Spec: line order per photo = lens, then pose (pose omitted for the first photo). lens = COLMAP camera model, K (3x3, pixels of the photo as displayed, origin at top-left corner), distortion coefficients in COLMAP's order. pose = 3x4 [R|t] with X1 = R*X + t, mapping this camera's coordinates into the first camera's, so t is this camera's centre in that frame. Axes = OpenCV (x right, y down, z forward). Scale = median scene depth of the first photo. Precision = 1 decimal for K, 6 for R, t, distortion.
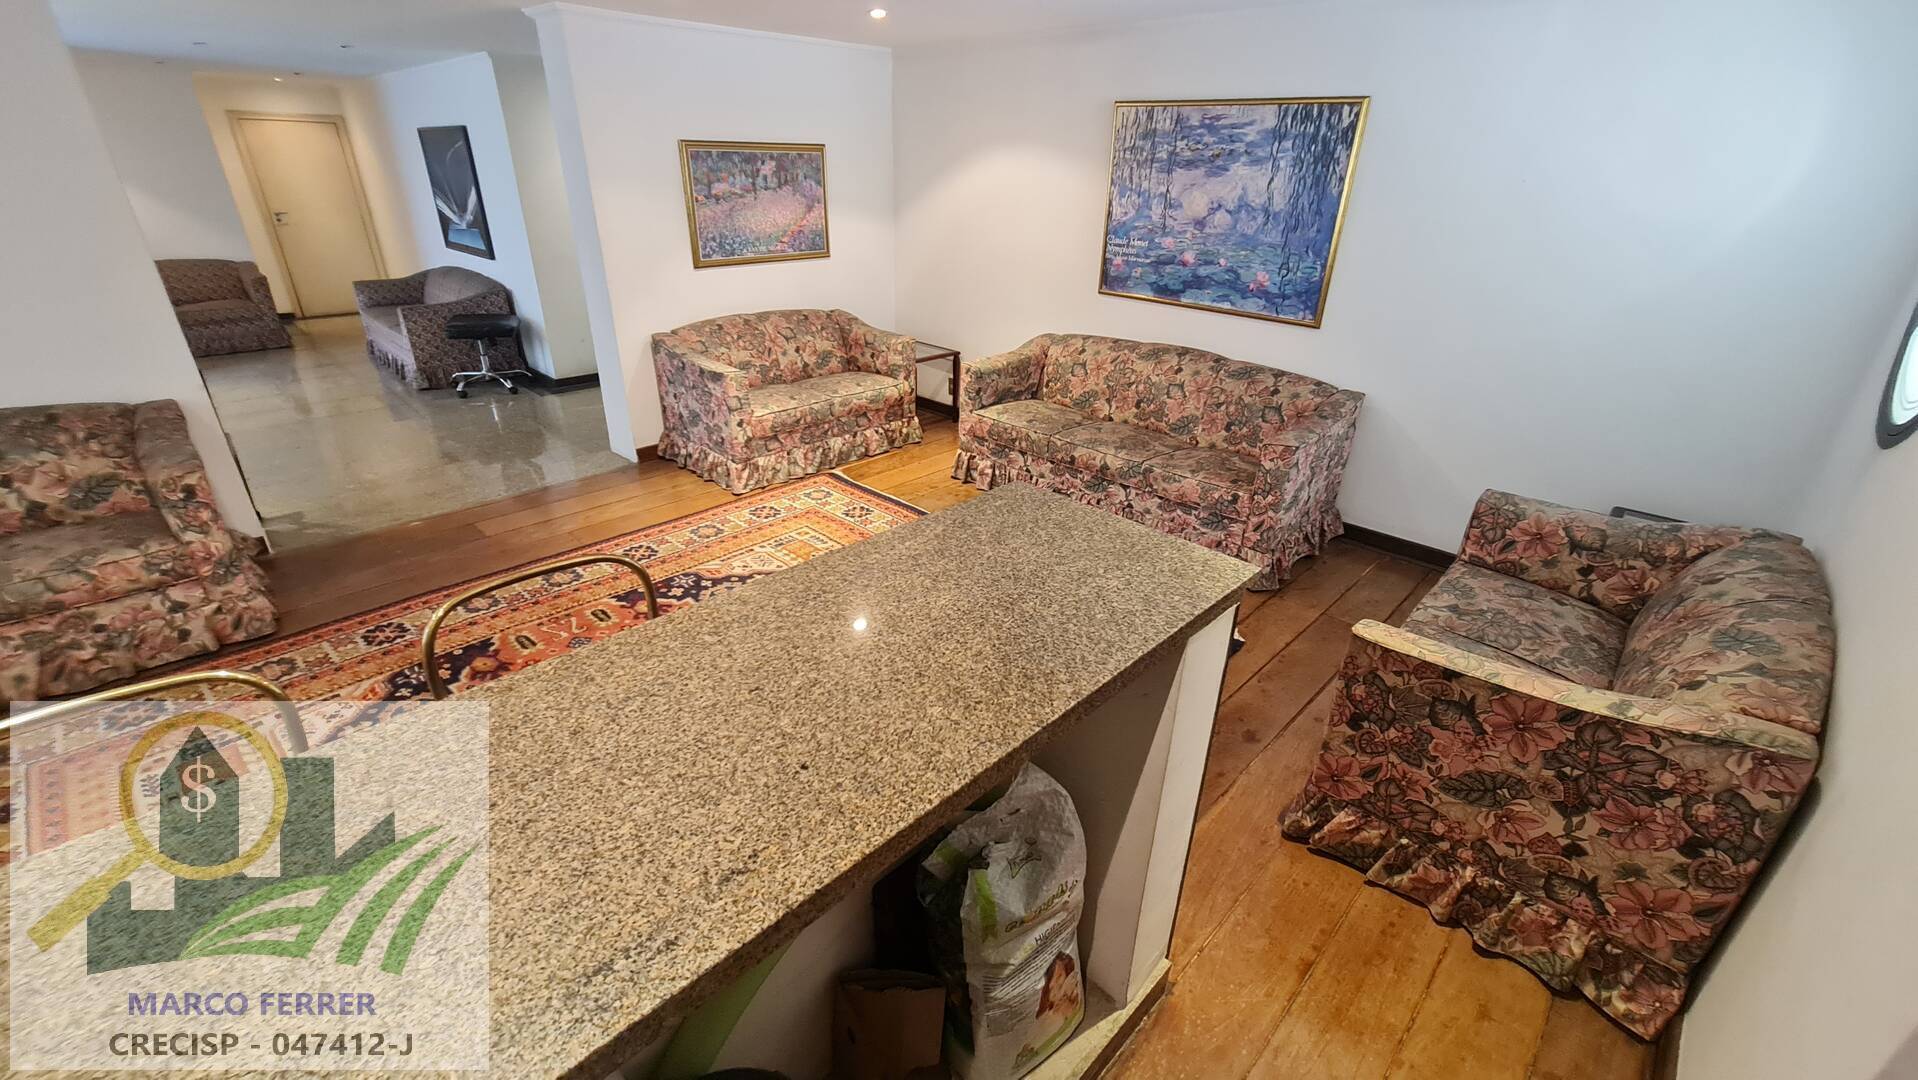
lens RADIAL K [[785.1, 0, 957.3], [0, 785.1, 540.6], [0, 0, 1]] dist [-0.000829, 0.000637]
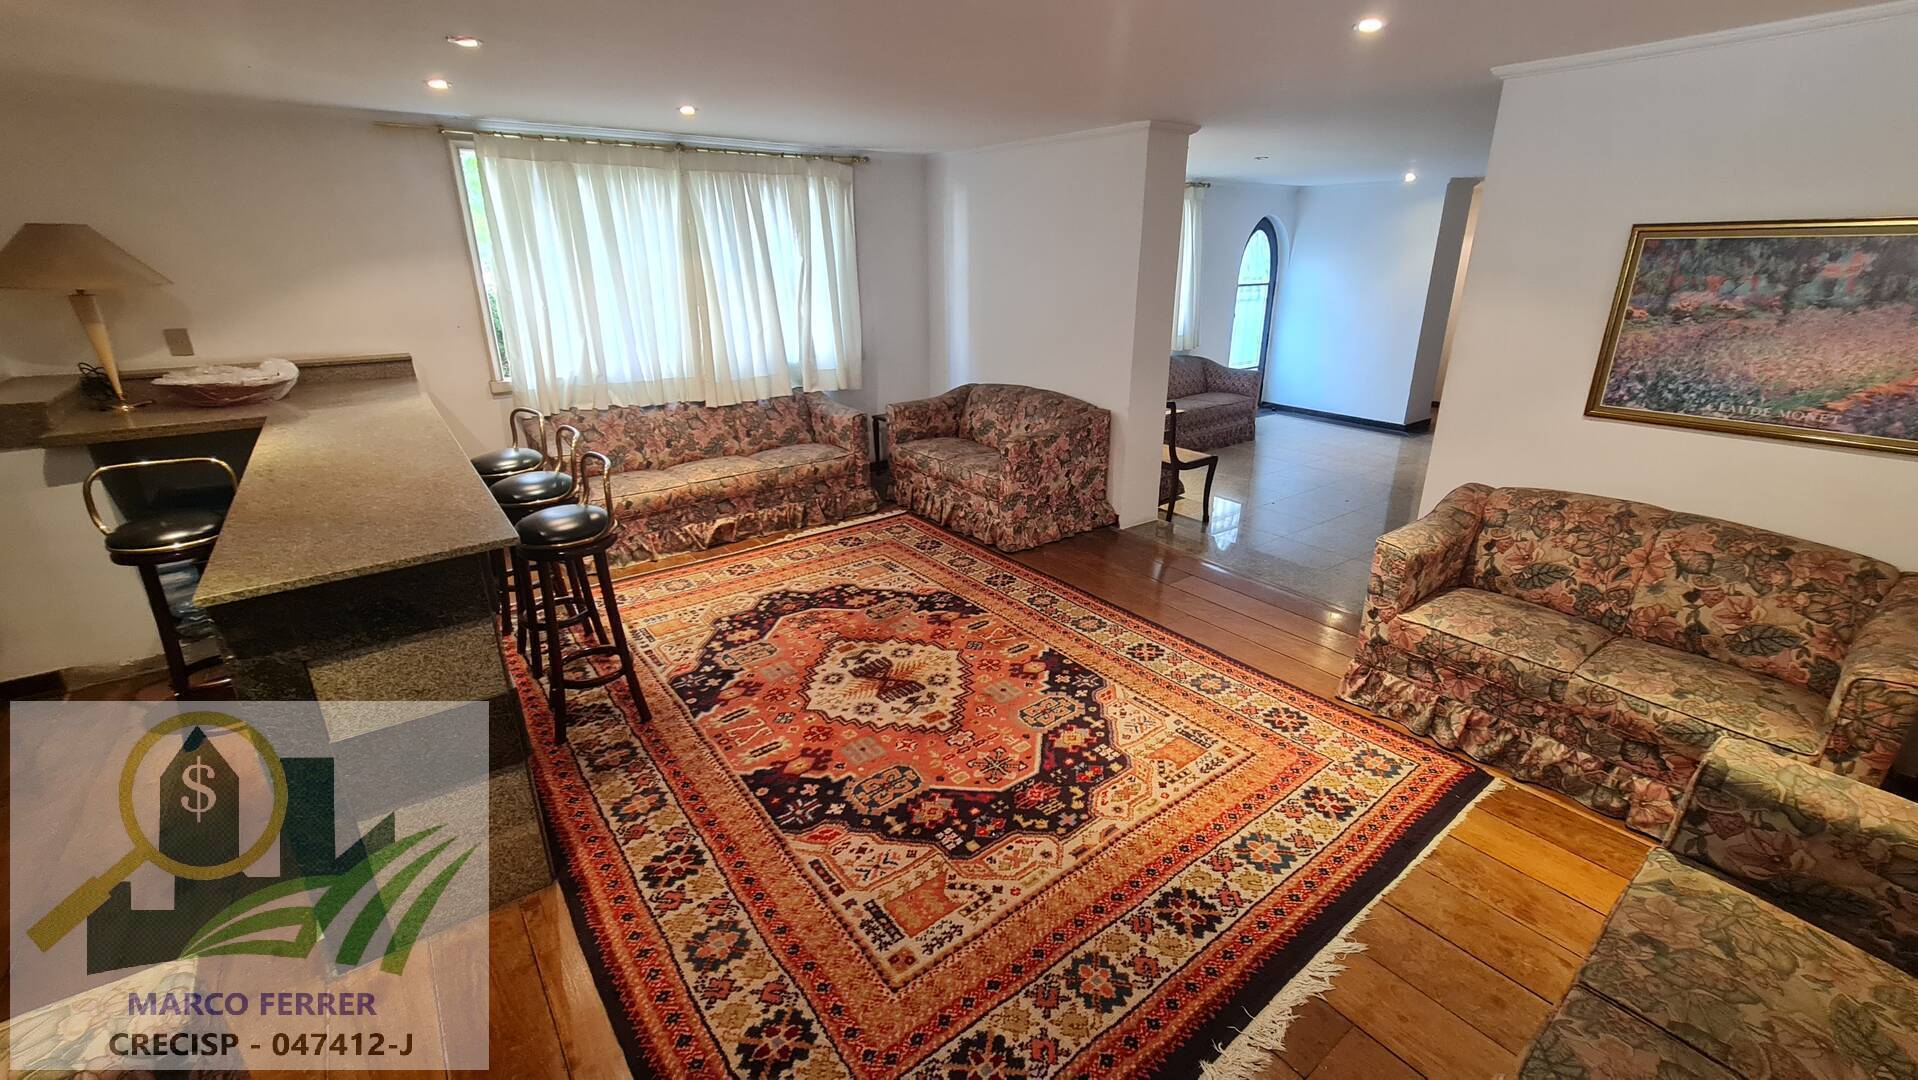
lens RADIAL K [[785.1, 0, 961.9], [0, 785.1, 535.8], [0, 0, 1]] dist [-0.000829, 0.000637]
pose [[-0.144219, 0.320627, -0.936162, 0.390629], [-0.429210, 0.832159, 0.351128, -0.281116], [0.891616, 0.452449, 0.017603, 0.598405]]
